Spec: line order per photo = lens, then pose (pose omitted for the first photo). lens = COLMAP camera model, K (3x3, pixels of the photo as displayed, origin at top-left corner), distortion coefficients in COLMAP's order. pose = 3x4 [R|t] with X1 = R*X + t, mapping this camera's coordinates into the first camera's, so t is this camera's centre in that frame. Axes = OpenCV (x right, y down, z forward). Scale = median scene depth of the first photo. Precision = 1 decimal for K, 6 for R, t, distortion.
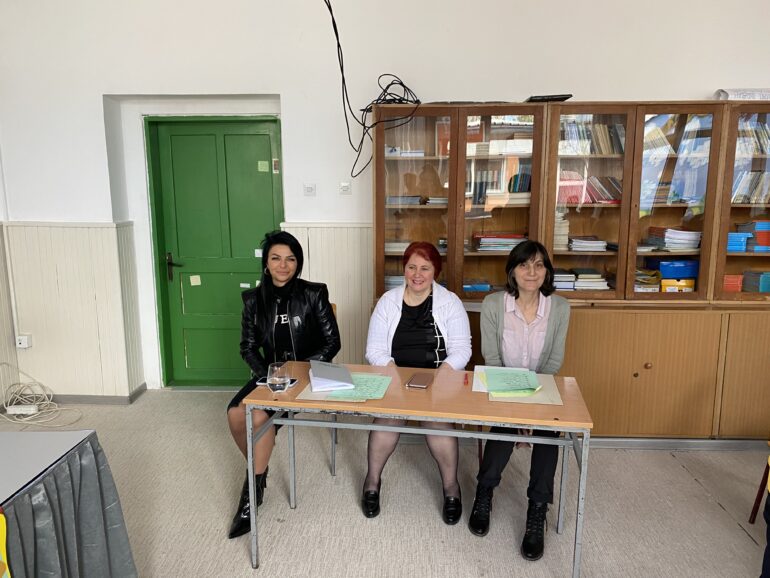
lens RADIAL K [[602.4, 0, 385.0], [0, 602.4, 289.0], [0, 0, 1]] dist [0.031935, -0.035473]
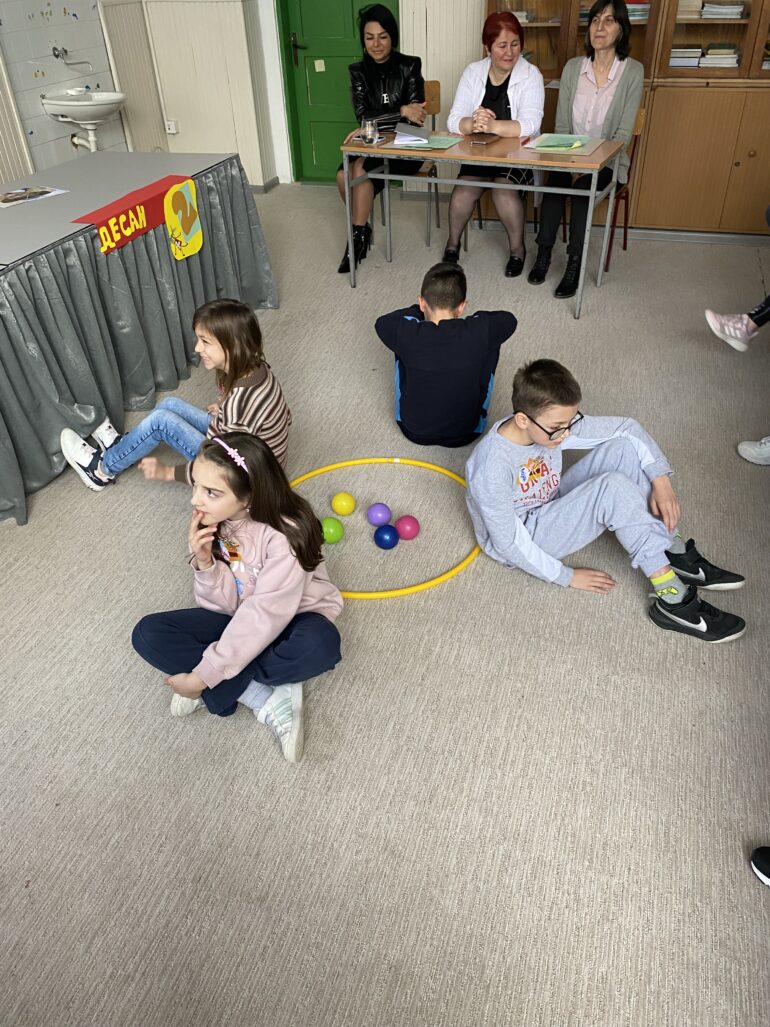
lens RADIAL K [[803.4, 0, 387.8], [0, 803.4, 542.1], [0, 0, 1]] dist [0.031935, -0.035473]
pose [[0.965012, 0.130546, -0.227396, 0.244570], [-0.016143, 0.895182, 0.445408, 0.115735], [0.261707, -0.426153, 0.865969, -0.559206]]
